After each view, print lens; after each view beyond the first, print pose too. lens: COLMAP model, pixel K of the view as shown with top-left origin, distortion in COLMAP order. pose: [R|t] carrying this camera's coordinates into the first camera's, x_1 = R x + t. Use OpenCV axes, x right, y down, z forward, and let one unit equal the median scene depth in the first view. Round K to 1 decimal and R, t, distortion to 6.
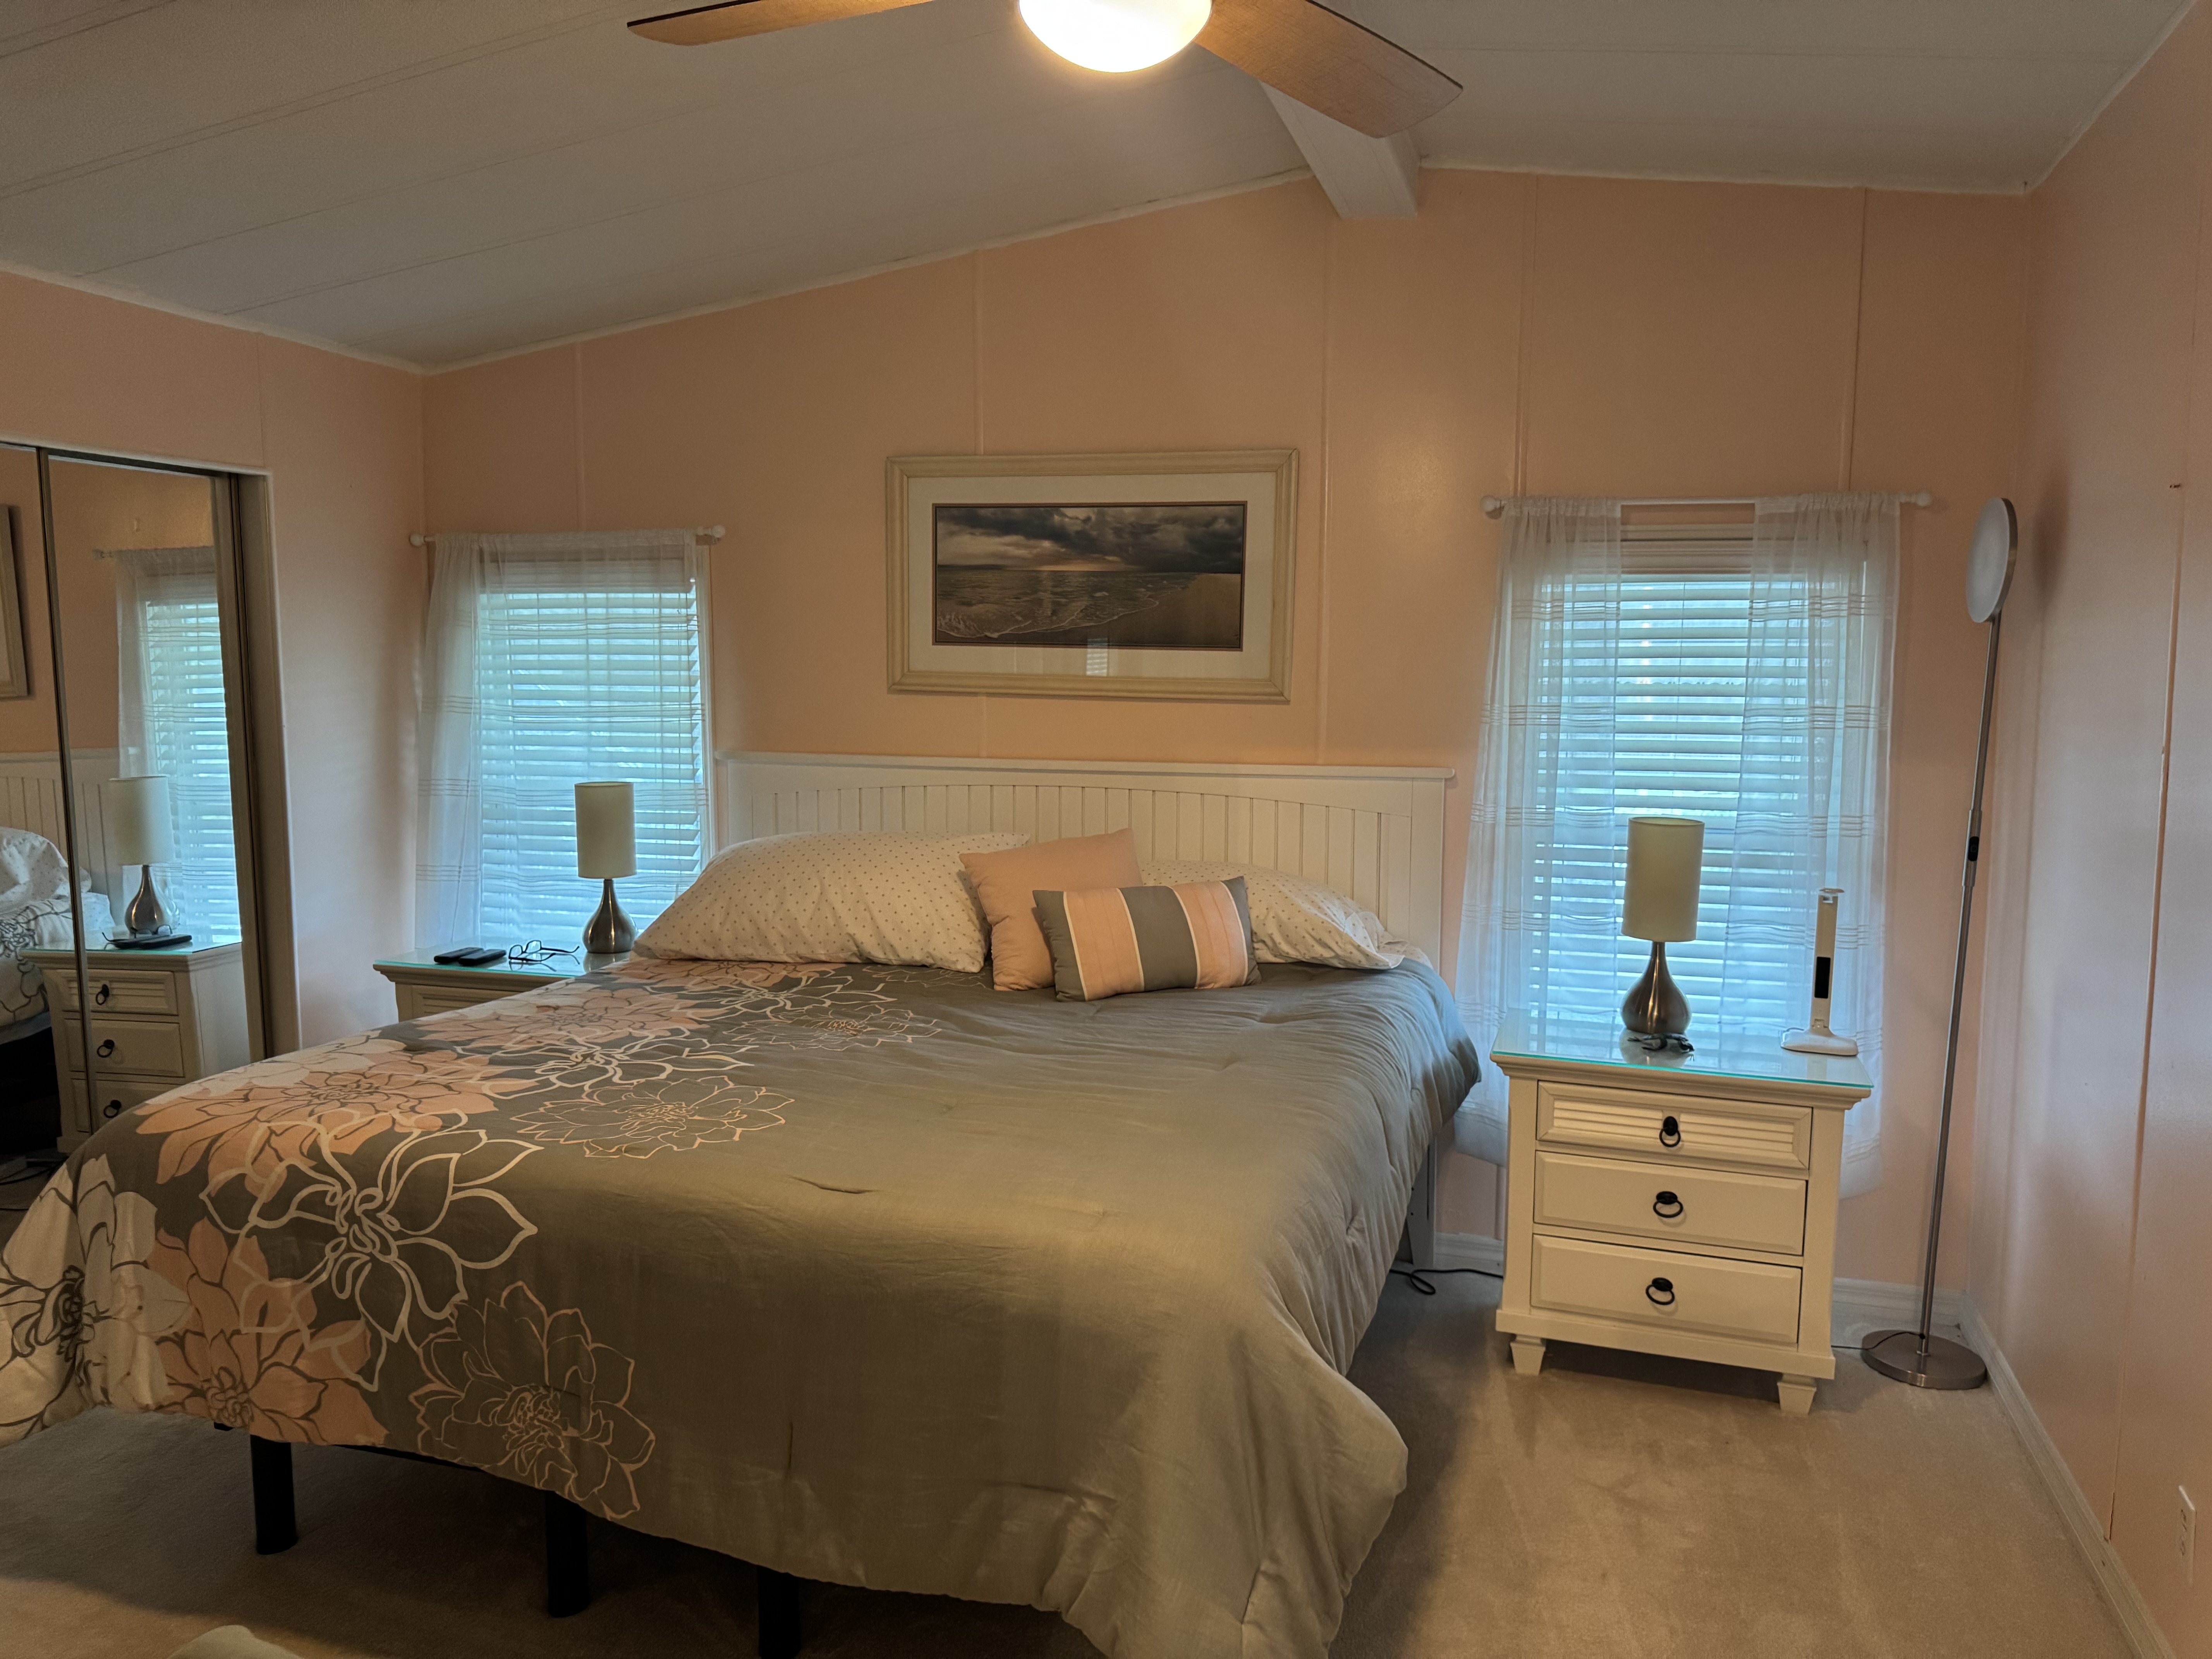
lens RADIAL K [[1546.8, 0, 1104.8], [0, 1546.8, 836.4], [0, 0, 1]] dist [0.054409, -0.057747]
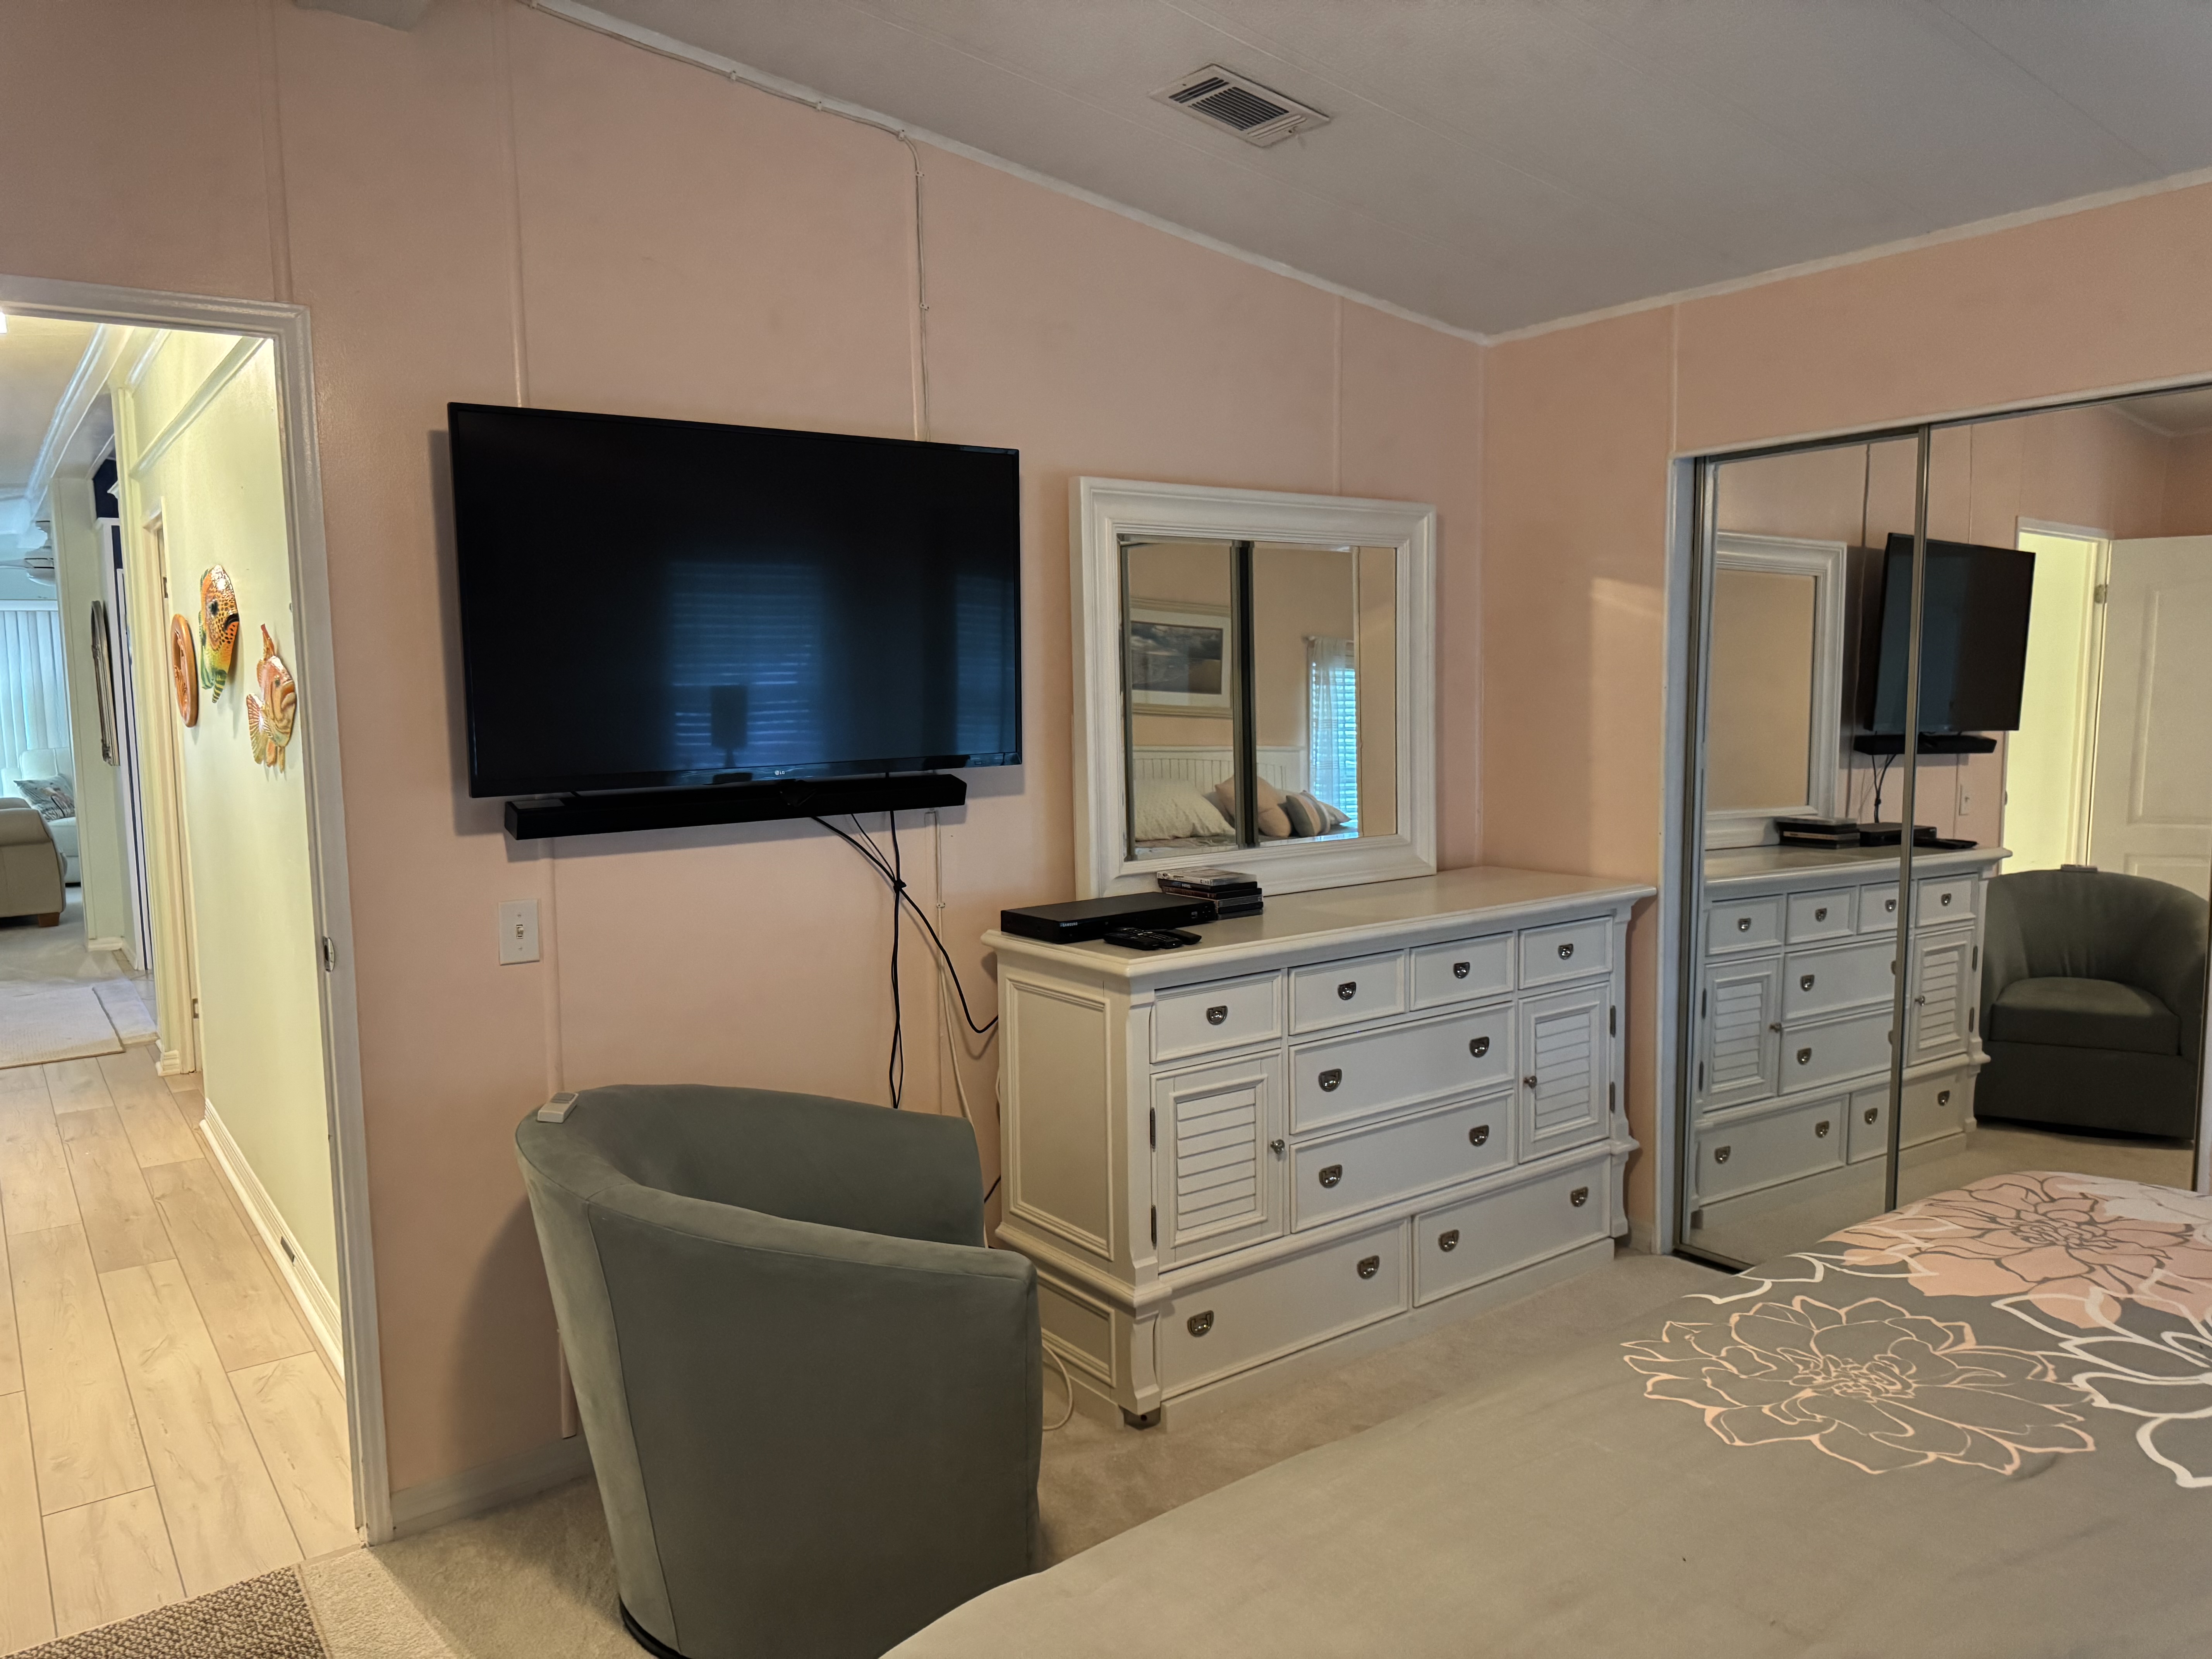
lens RADIAL K [[1546.8, 0, 1106.7], [0, 1546.8, 835.2], [0, 0, 1]] dist [0.054409, -0.057747]
pose [[-0.574899, 0.093281, -0.812890, 0.369785], [-0.068316, 0.984539, 0.161294, -0.114743], [0.815367, 0.148261, -0.559638, 1.054759]]
